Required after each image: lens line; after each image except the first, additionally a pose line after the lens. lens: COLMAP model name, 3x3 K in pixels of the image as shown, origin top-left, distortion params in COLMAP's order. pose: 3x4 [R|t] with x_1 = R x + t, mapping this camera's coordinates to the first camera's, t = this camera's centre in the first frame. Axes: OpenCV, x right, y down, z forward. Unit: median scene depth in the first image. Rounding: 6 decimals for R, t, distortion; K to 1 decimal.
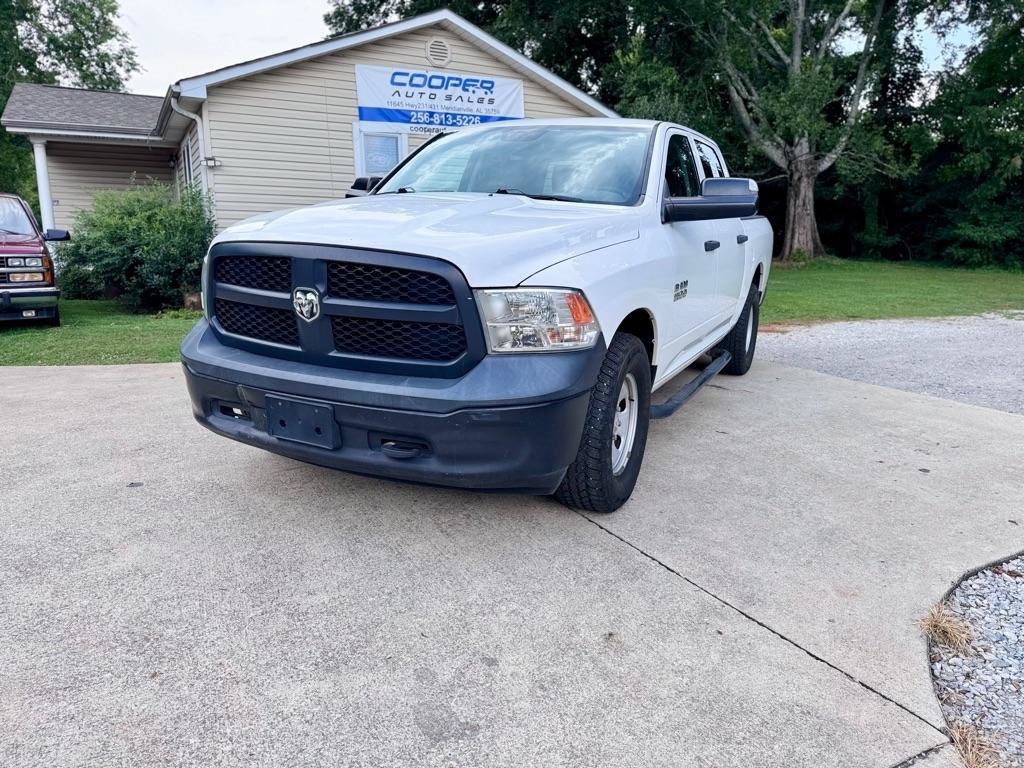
lens RADIAL K [[733.8, 0, 512.0], [0, 733.8, 384.0], [0, 0, 1]] dist [0.022024, -0.029104]
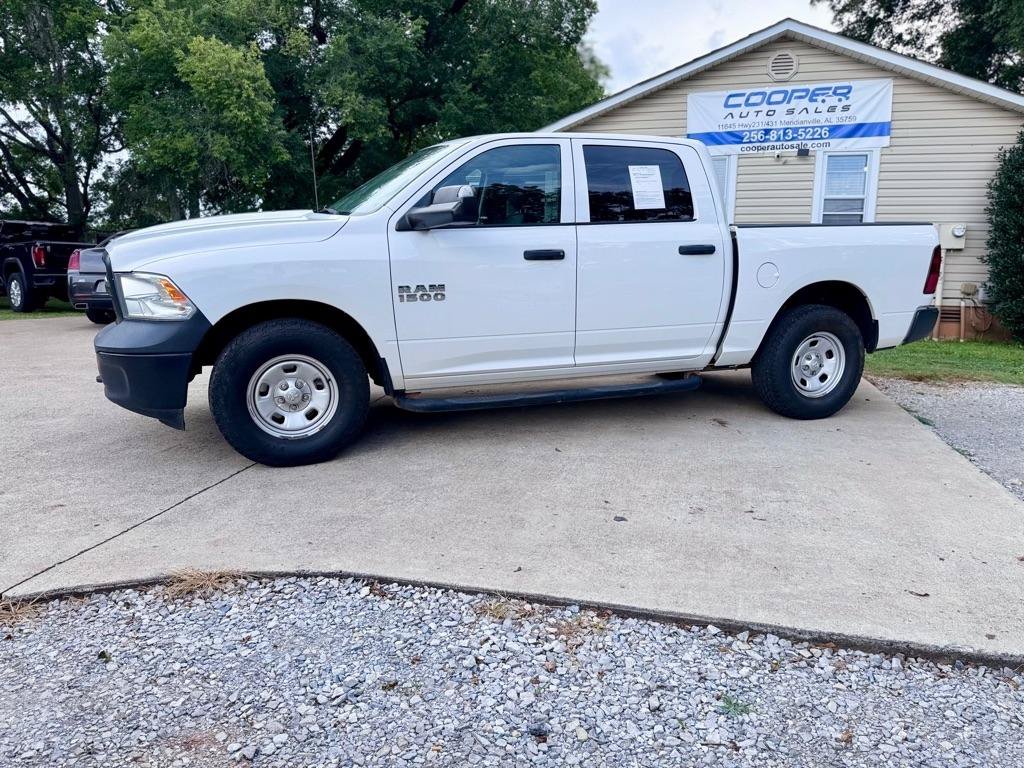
lens RADIAL K [[727.2, 0, 500.3], [0, 727.2, 384.8], [0, 0, 1]] dist [0.042181, -0.077967]
pose [[0.710861, 0.112305, -0.694309, 0.832861], [-0.138349, 0.990210, 0.018520, -0.023543], [0.689592, 0.082892, 0.719439, 0.249637]]
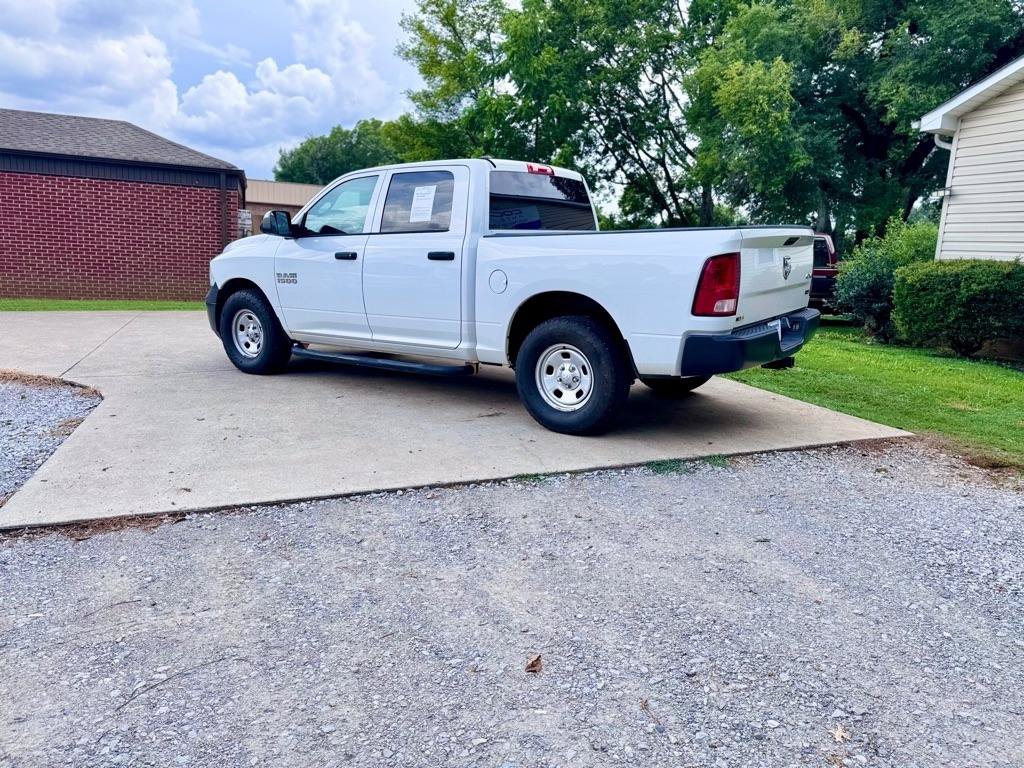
lens RADIAL K [[722.2, 0, 508.1], [0, 722.2, 379.0], [0, 0, 1]] dist [0.057306, -0.063269]
pose [[-0.182605, 0.155192, -0.970861, 1.414267], [-0.225431, 0.954548, 0.194985, -0.272608], [0.956993, 0.254467, -0.139321, 1.389831]]
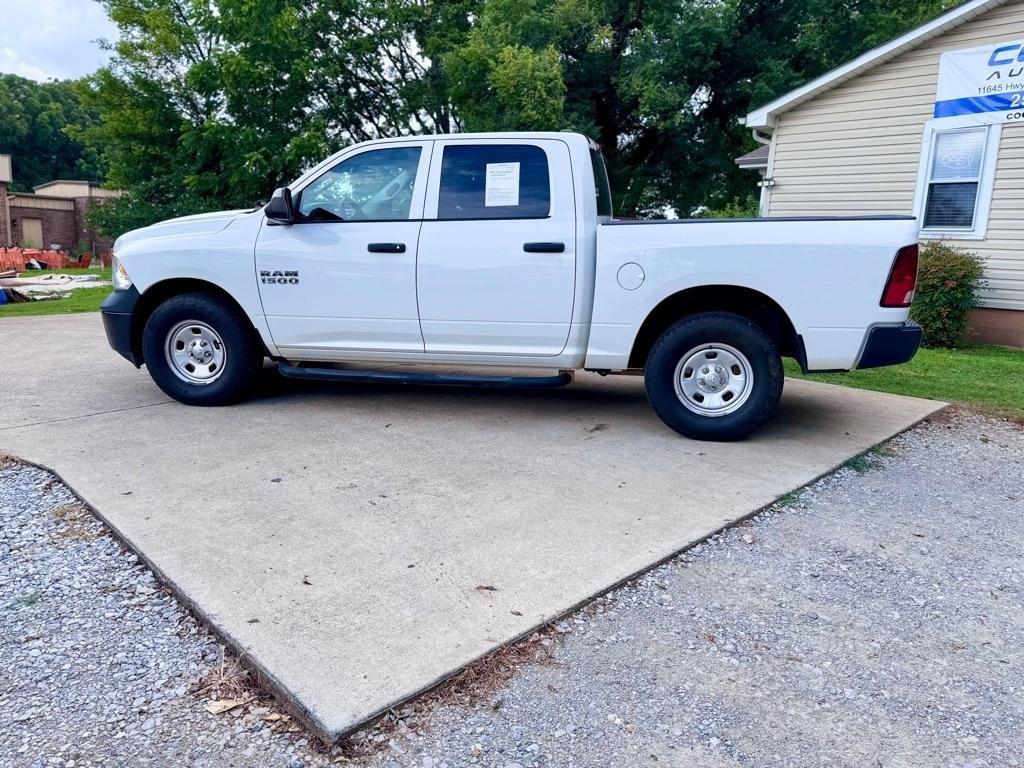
lens RADIAL K [[722.2, 0, 508.1], [0, 722.2, 379.0], [0, 0, 1]] dist [0.057306, -0.063269]
pose [[0.244717, 0.178959, -0.952936, 1.238450], [-0.213578, 0.968628, 0.127059, -0.158634], [0.945779, 0.172432, 0.275262, 0.822064]]
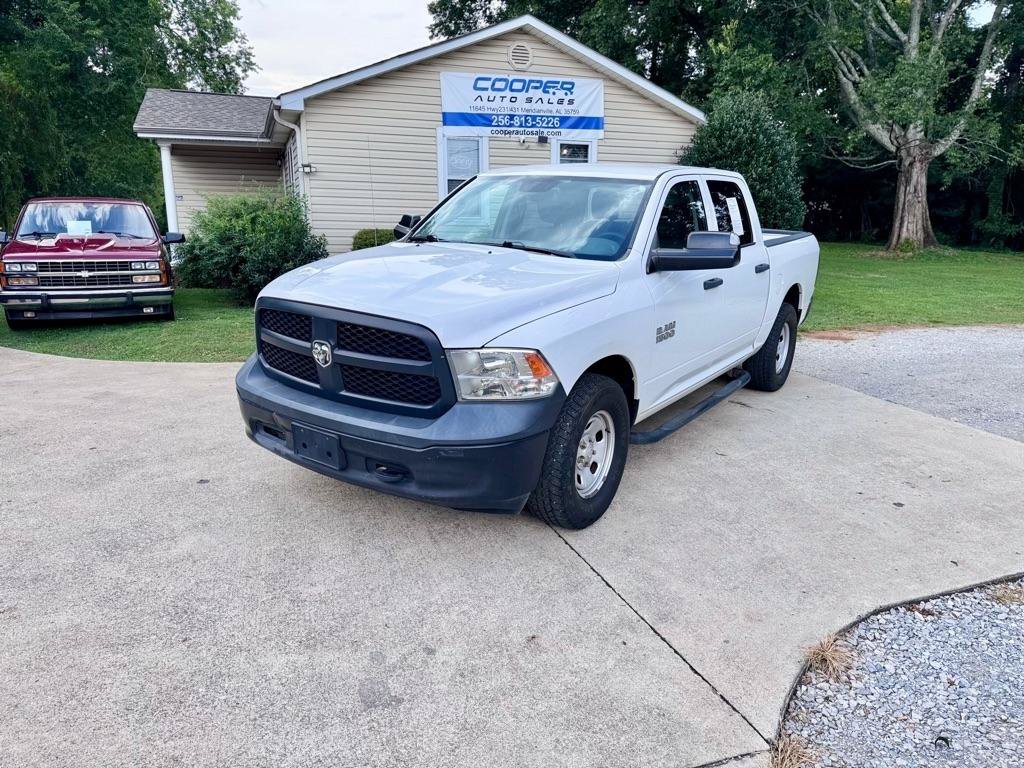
lens RADIAL K [[732.9, 0, 507.0], [0, 732.9, 387.9], [0, 0, 1]] dist [0.039415, -0.052131]
pose [[0.988540, 0.036830, -0.146396, 0.122827], [-0.031234, 0.998698, 0.040342, -0.062423], [0.147692, -0.035307, 0.988403, -0.107339]]
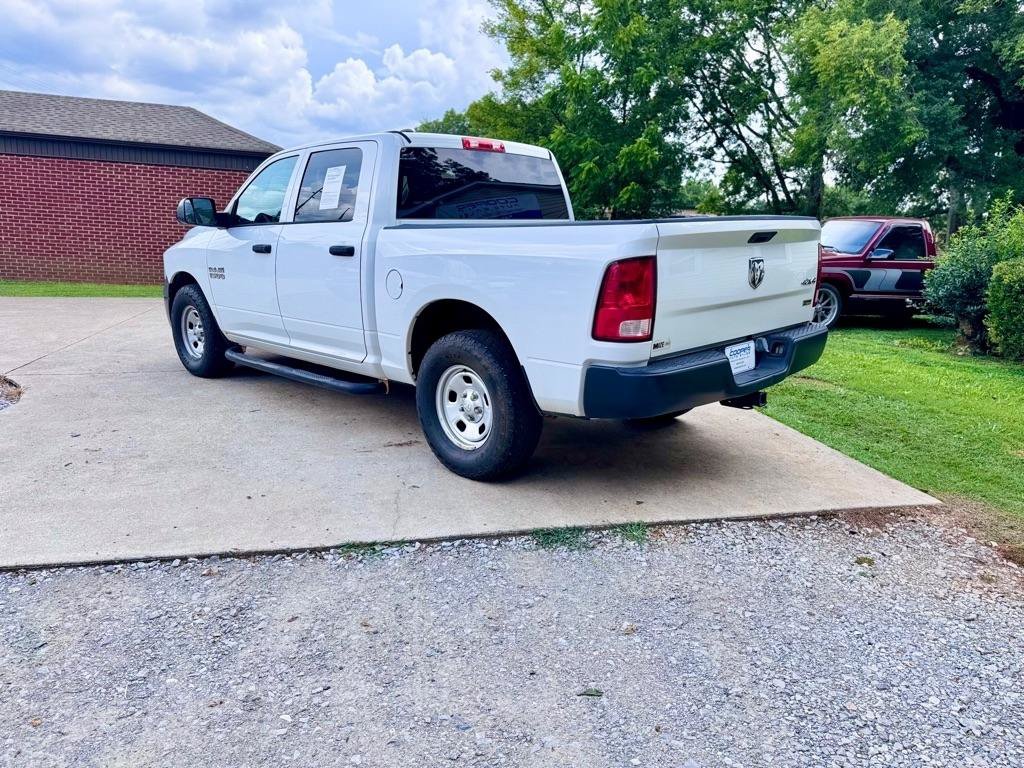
lens RADIAL K [[722.2, 0, 508.1], [0, 722.2, 379.0], [0, 0, 1]] dist [0.057306, -0.063269]
pose [[-0.333268, 0.168622, -0.927631, 1.141805], [-0.221541, 0.942325, 0.250886, -0.337386], [0.916434, 0.289121, -0.276690, 1.581466]]
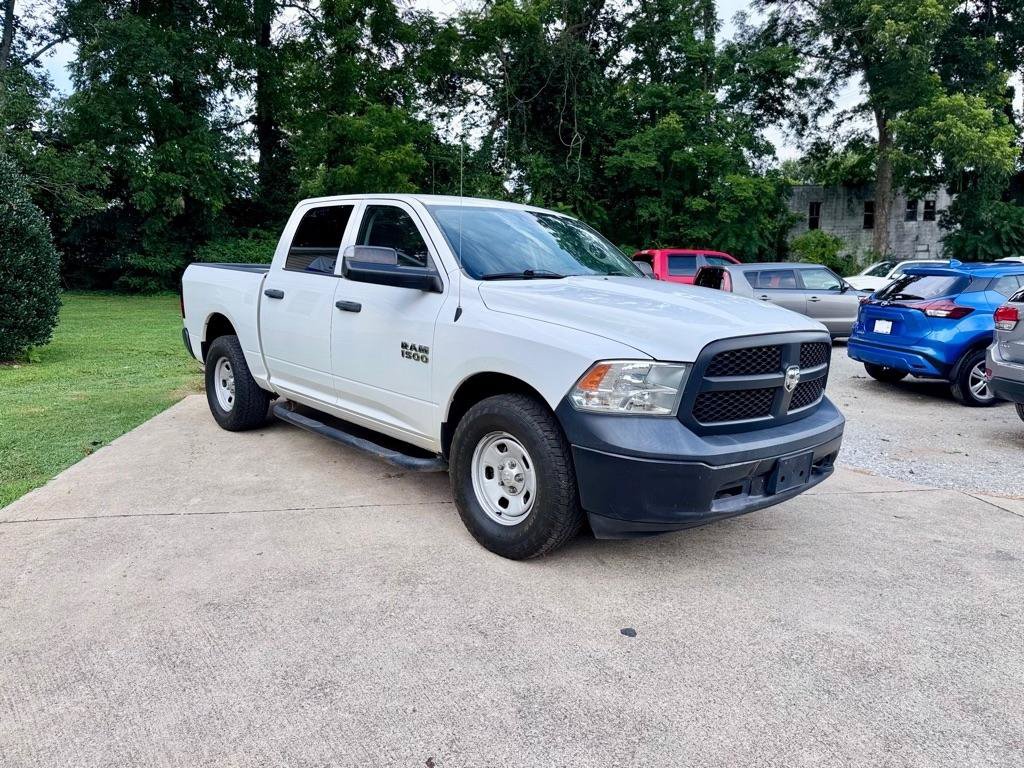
lens RADIAL K [[732.9, 0, 507.0], [0, 732.9, 387.9], [0, 0, 1]] dist [0.039415, -0.052131]
pose [[0.353519, -0.168956, 0.920043, -0.926507], [0.186636, 0.976517, 0.107614, -0.182996], [-0.916620, 0.133670, 0.376750, 0.552497]]
